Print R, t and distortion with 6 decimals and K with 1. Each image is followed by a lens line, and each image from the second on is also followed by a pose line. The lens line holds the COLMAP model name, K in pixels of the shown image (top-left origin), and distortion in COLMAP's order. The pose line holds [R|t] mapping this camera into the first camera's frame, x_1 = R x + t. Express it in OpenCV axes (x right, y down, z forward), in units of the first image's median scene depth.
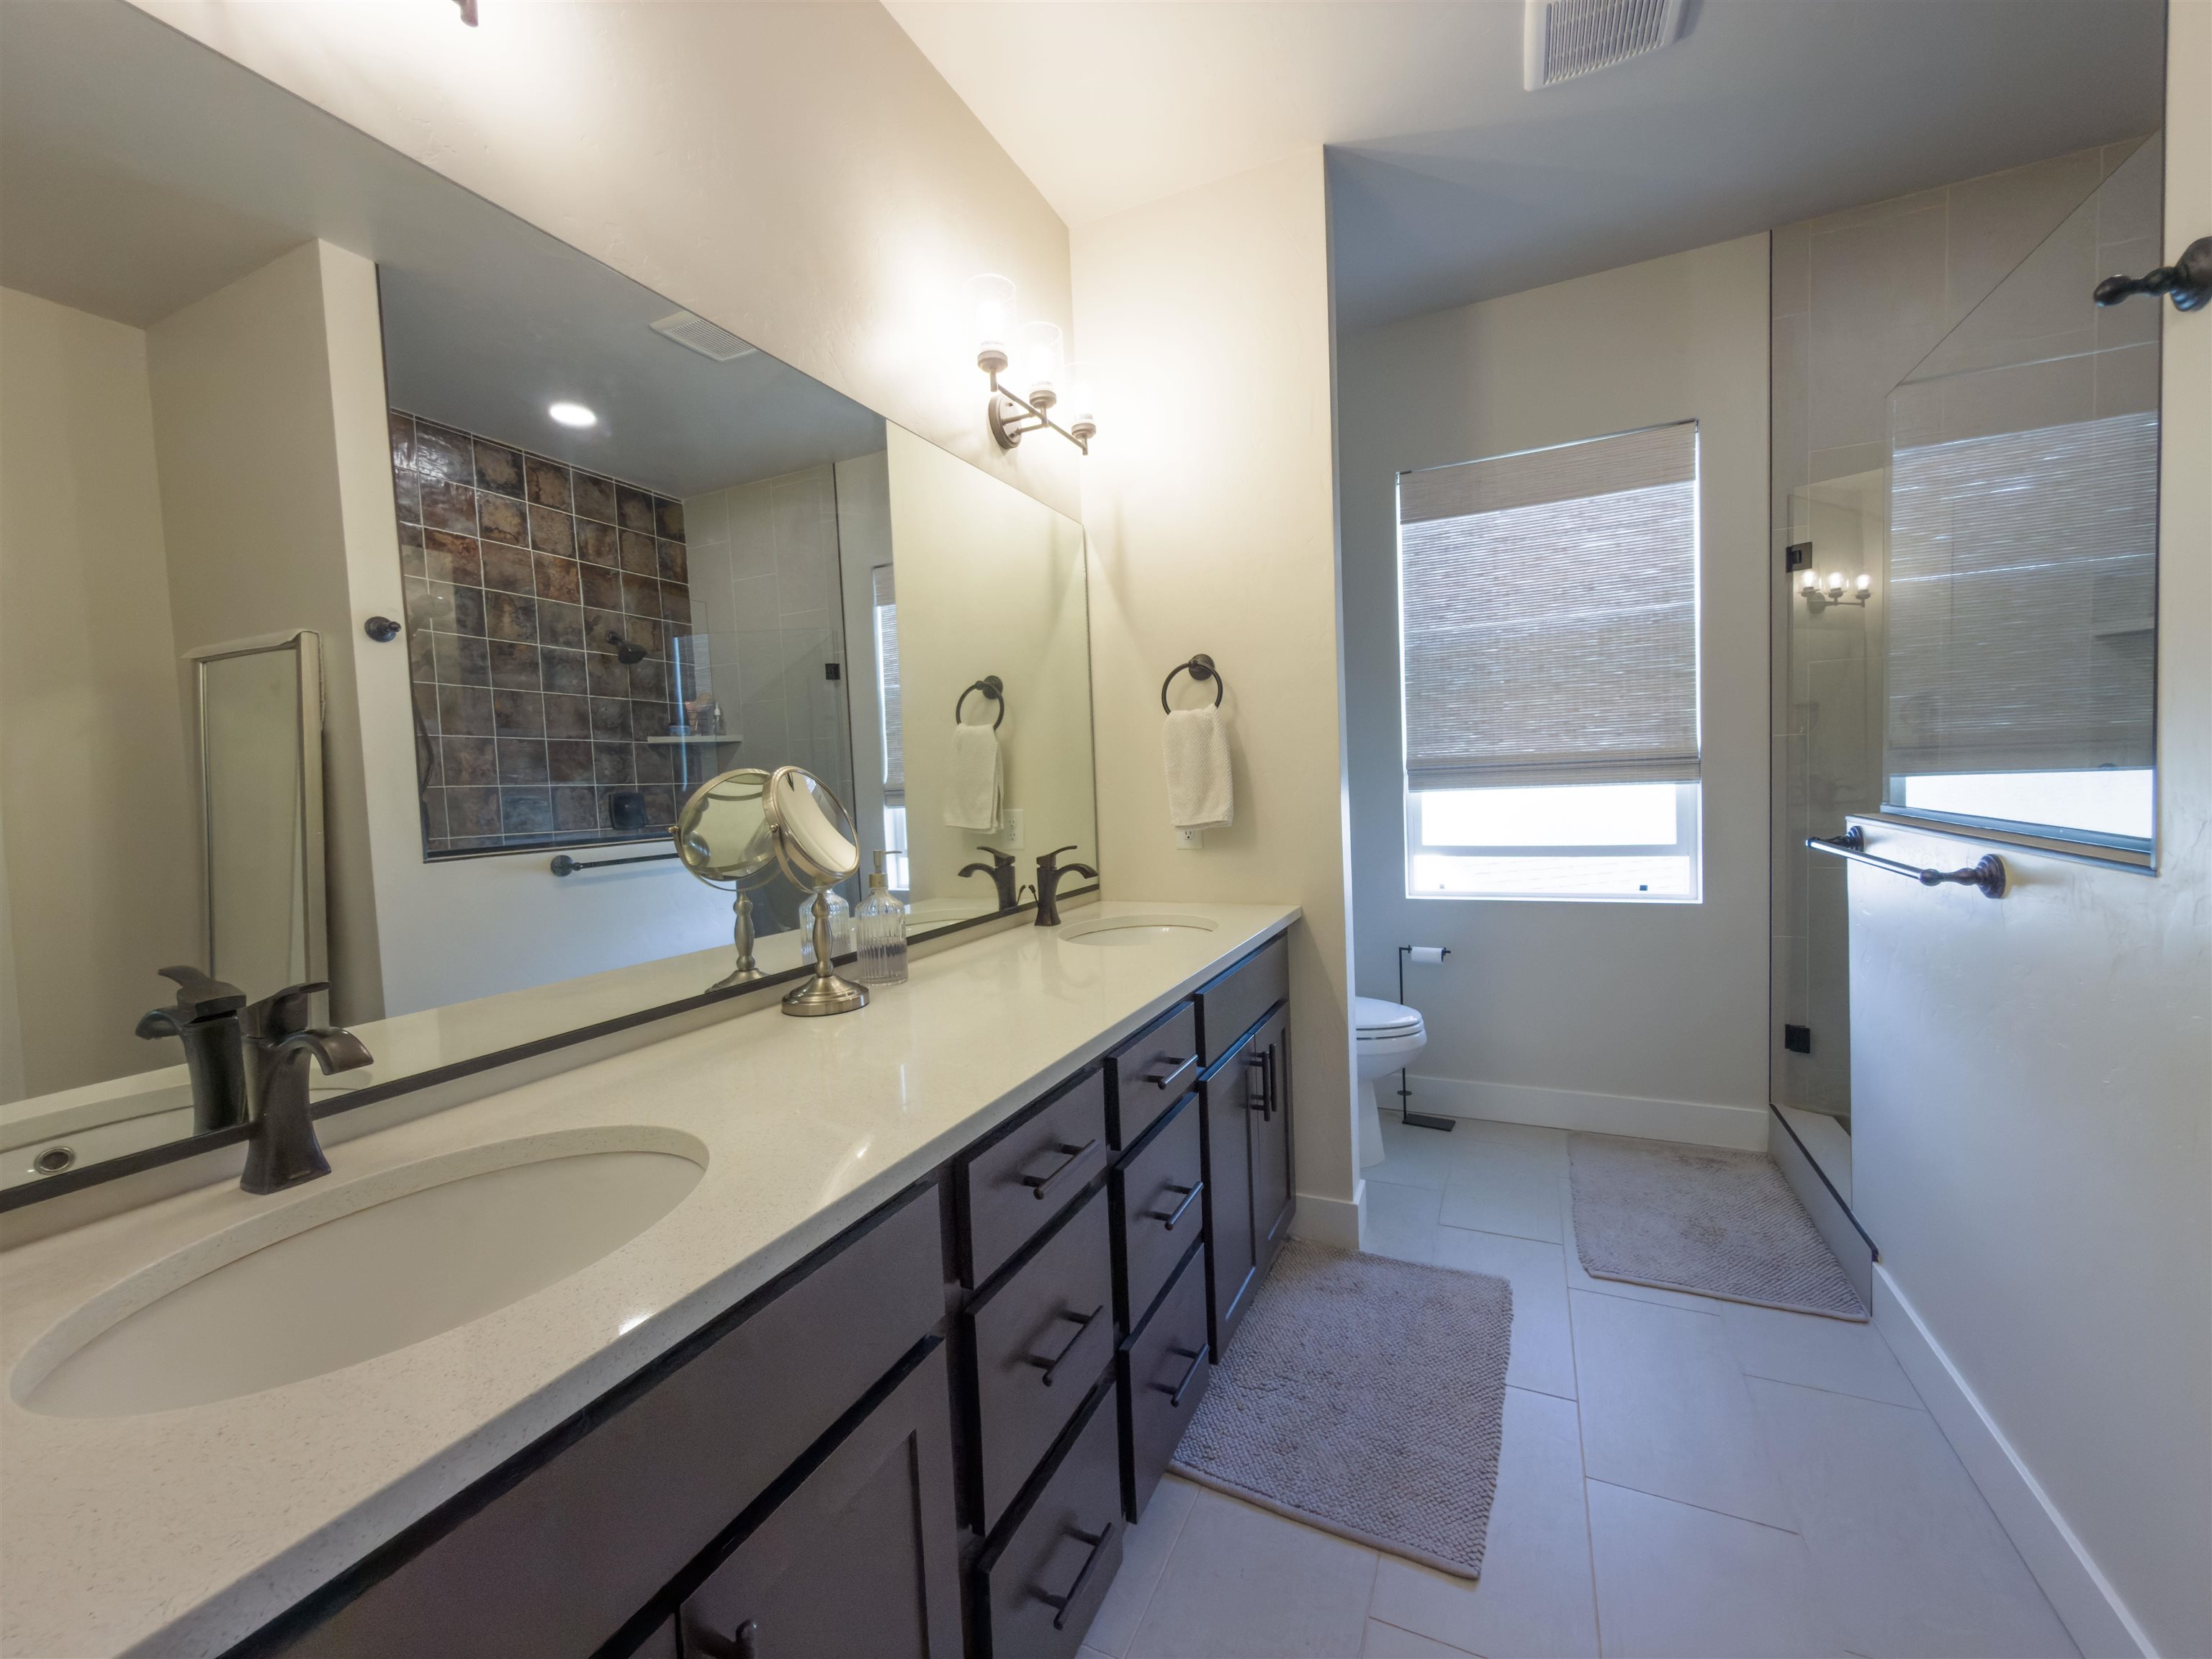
lens RADIAL K [[883.1, 0, 1102.9], [0, 883.1, 823.4], [0, 0, 1]] dist [0.001872, -0.000935]
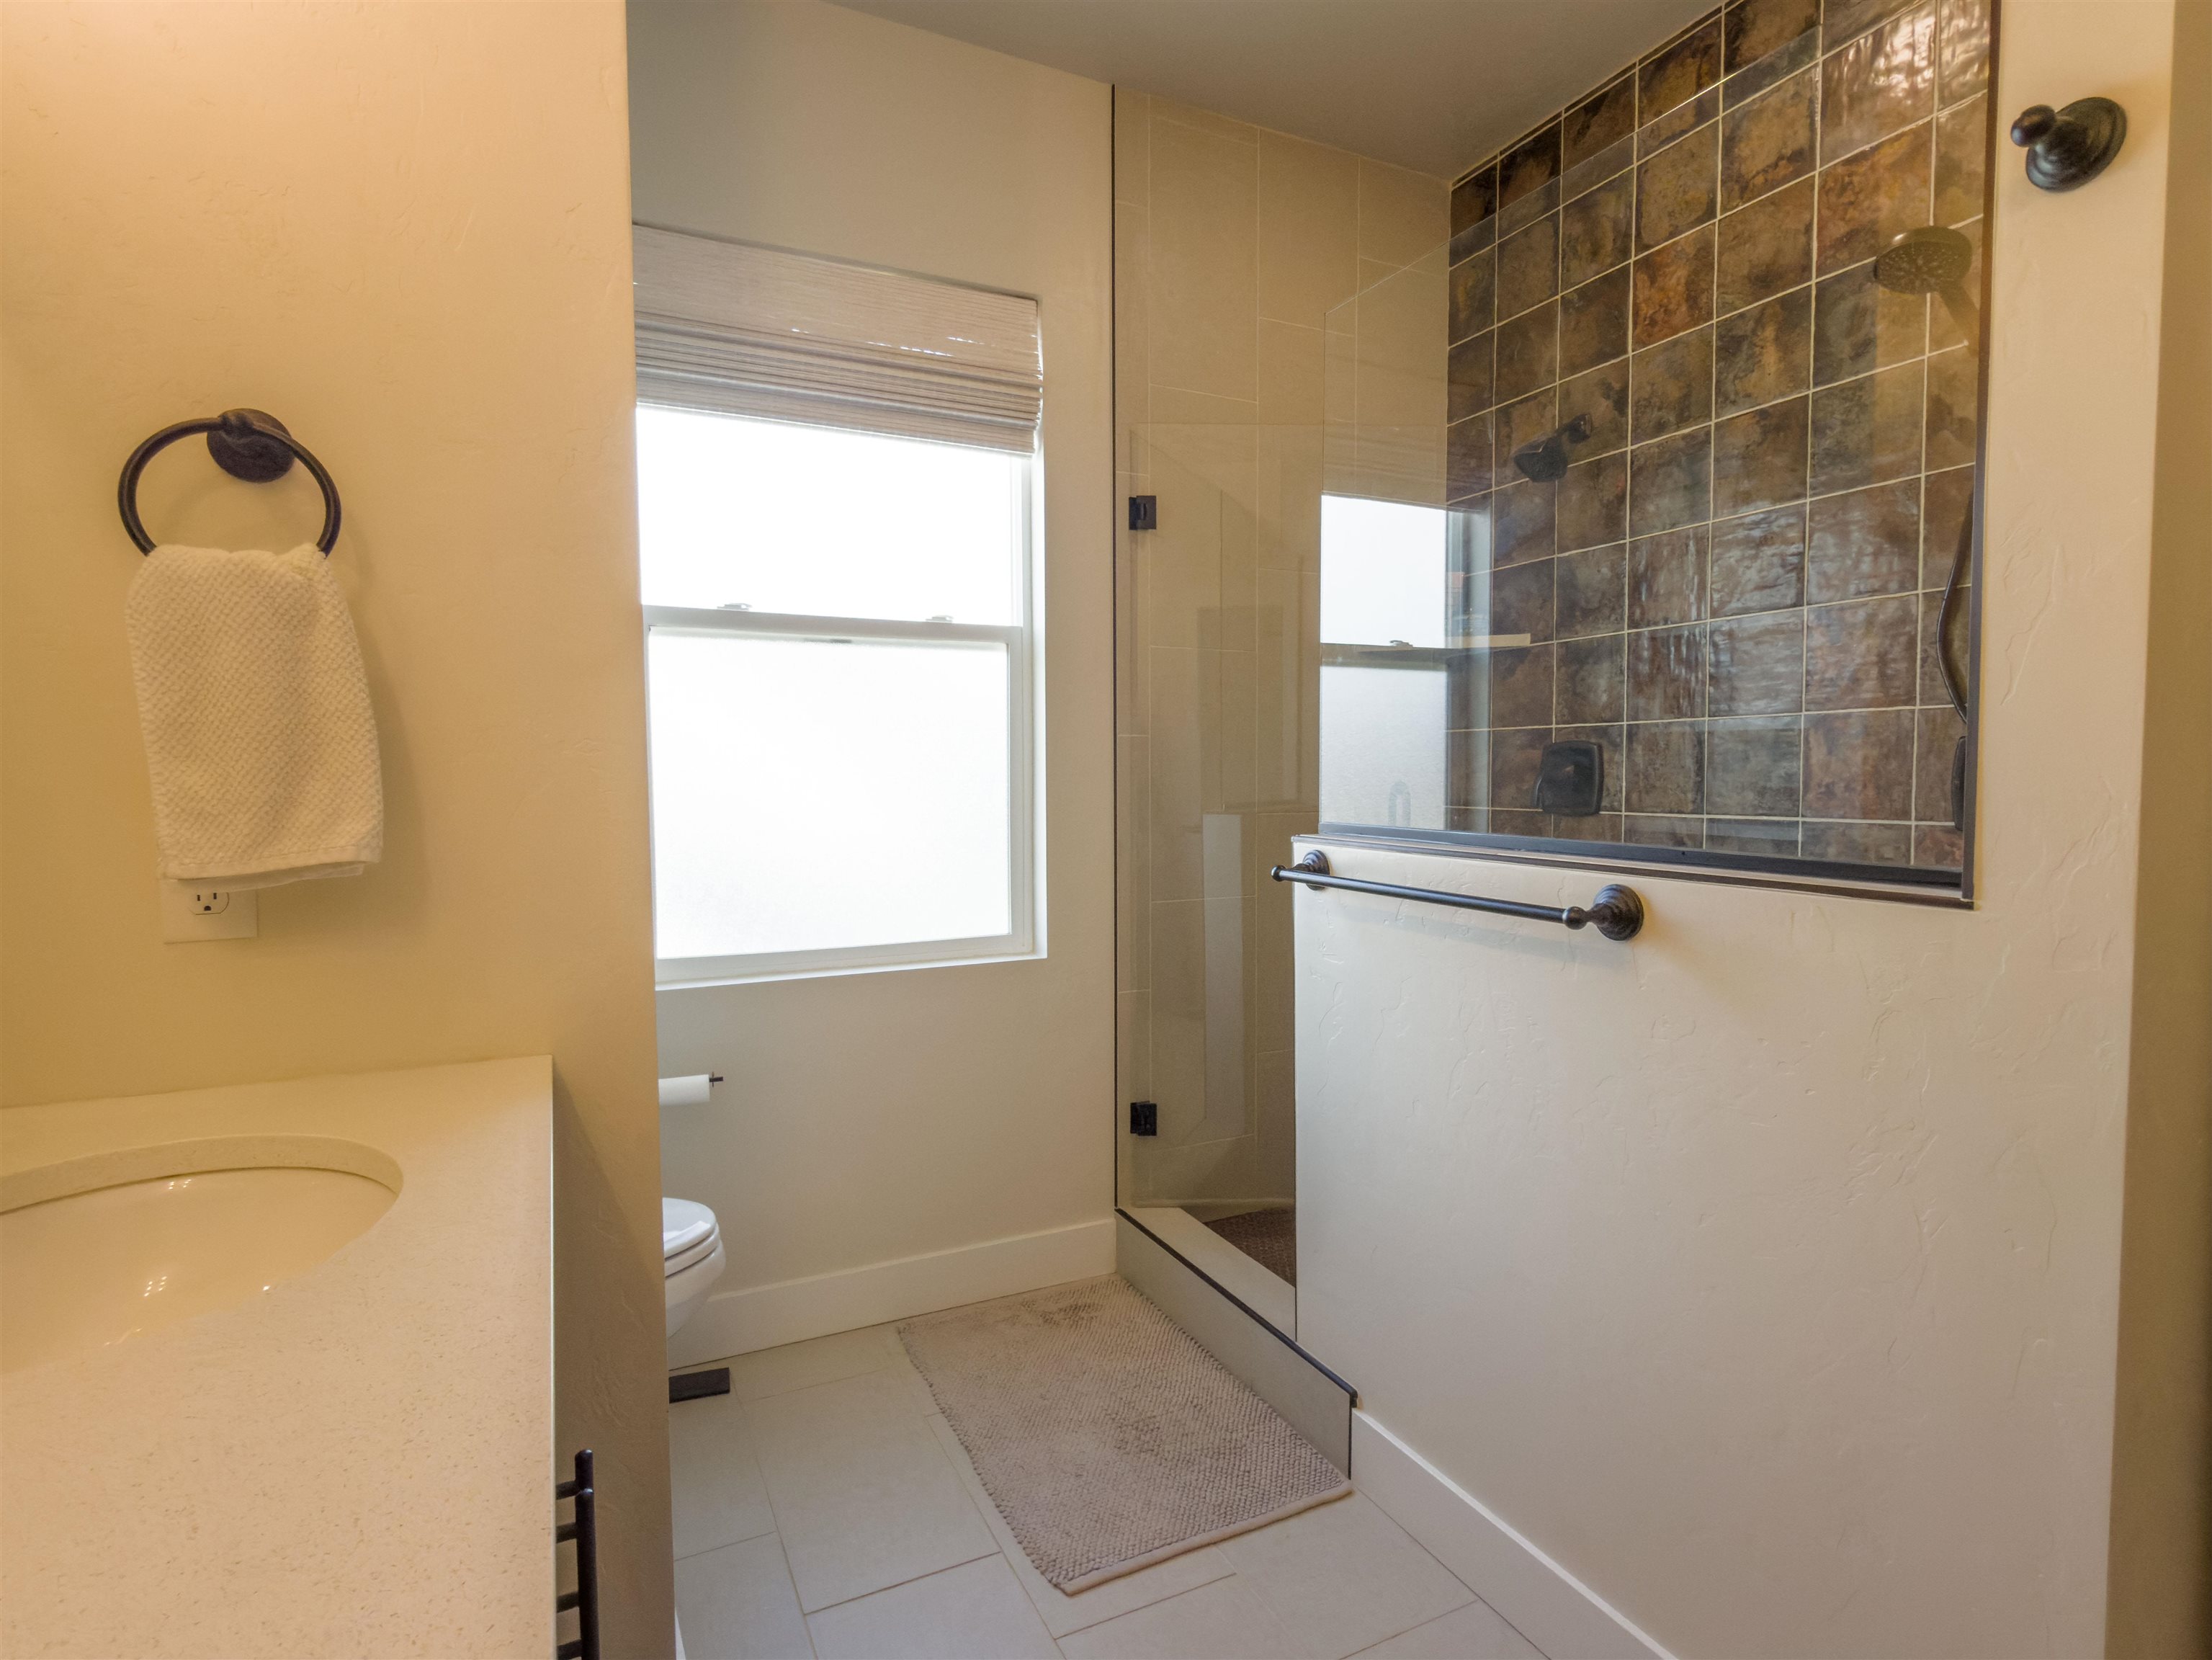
lens RADIAL K [[1146.2, 0, 1113.8], [0, 1146.2, 836.3], [0, 0, 1]] dist [0.002469, 0.000687]
pose [[0.624023, -0.004921, 0.781390, -0.039719], [0.014917, 0.999873, -0.005616, -0.005665], [-0.781263, 0.015161, 0.624018, 0.423475]]
